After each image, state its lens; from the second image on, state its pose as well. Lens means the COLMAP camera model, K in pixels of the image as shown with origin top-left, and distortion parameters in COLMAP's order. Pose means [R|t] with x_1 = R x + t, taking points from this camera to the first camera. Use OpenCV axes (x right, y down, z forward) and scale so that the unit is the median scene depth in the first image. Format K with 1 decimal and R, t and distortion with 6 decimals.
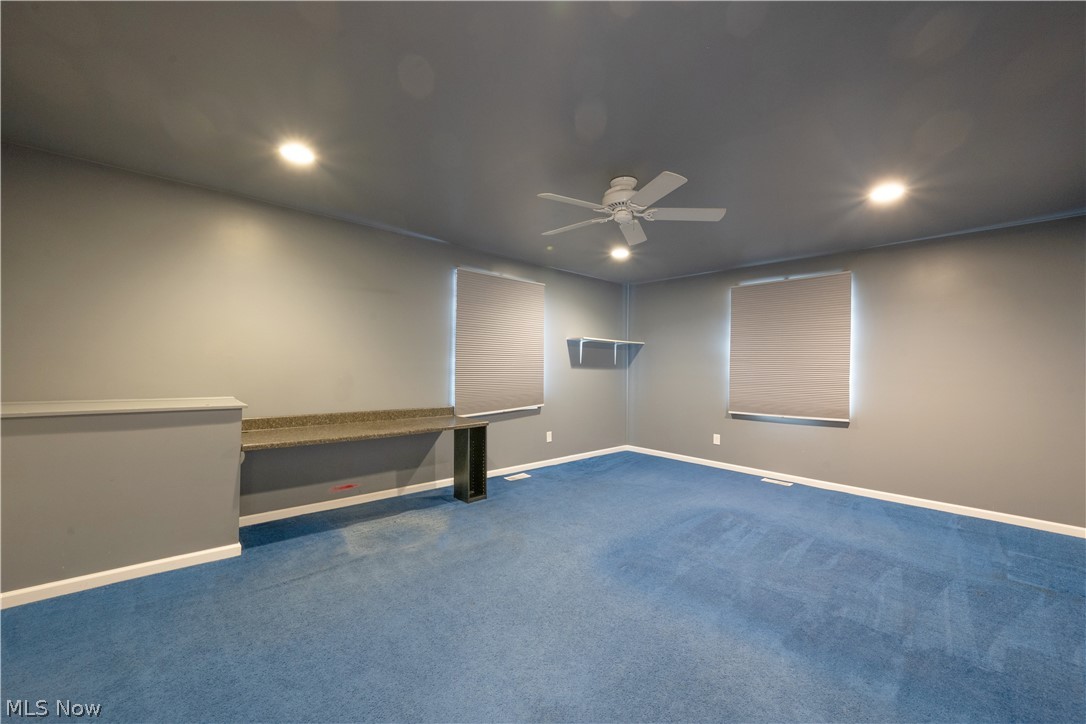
lens RADIAL K [[429.0, 0, 543.0], [0, 429.0, 362.0], [0, 0, 1]] dist [-0.000997, 0.000184]
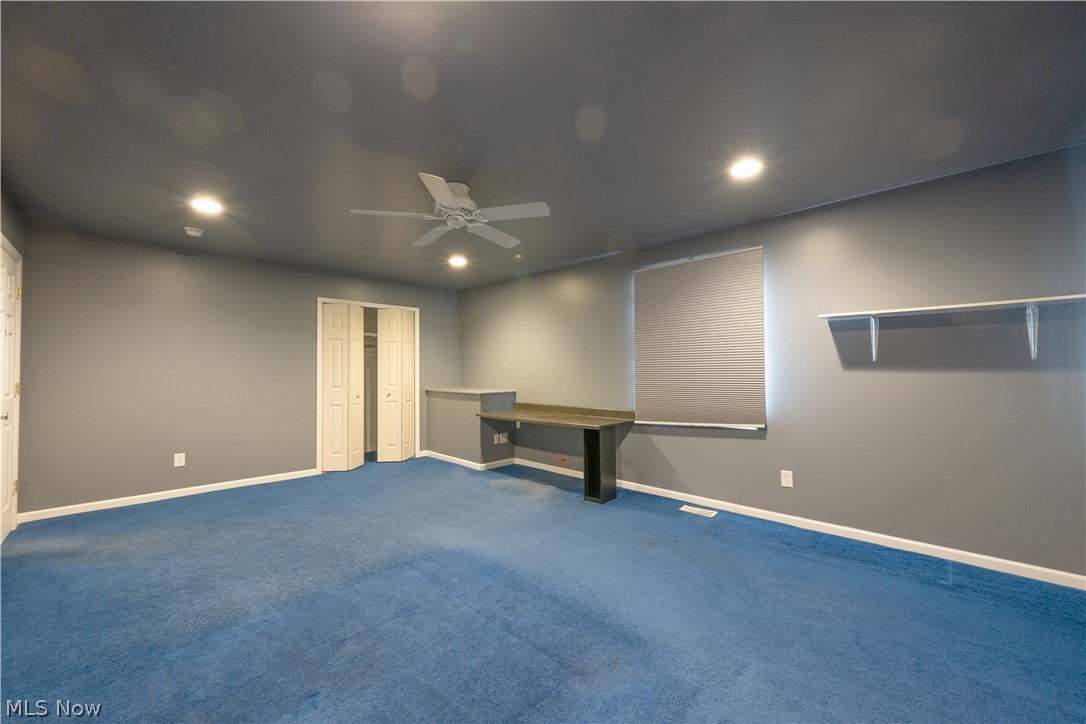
lens RADIAL K [[429.0, 0, 543.0], [0, 429.0, 362.0], [0, 0, 1]] dist [-0.000997, 0.000184]
pose [[0.042366, -0.038156, -0.998373, 0.771838], [0.015756, 0.999172, -0.037518, 0.024049], [0.998978, -0.014141, 0.042932, 0.742673]]
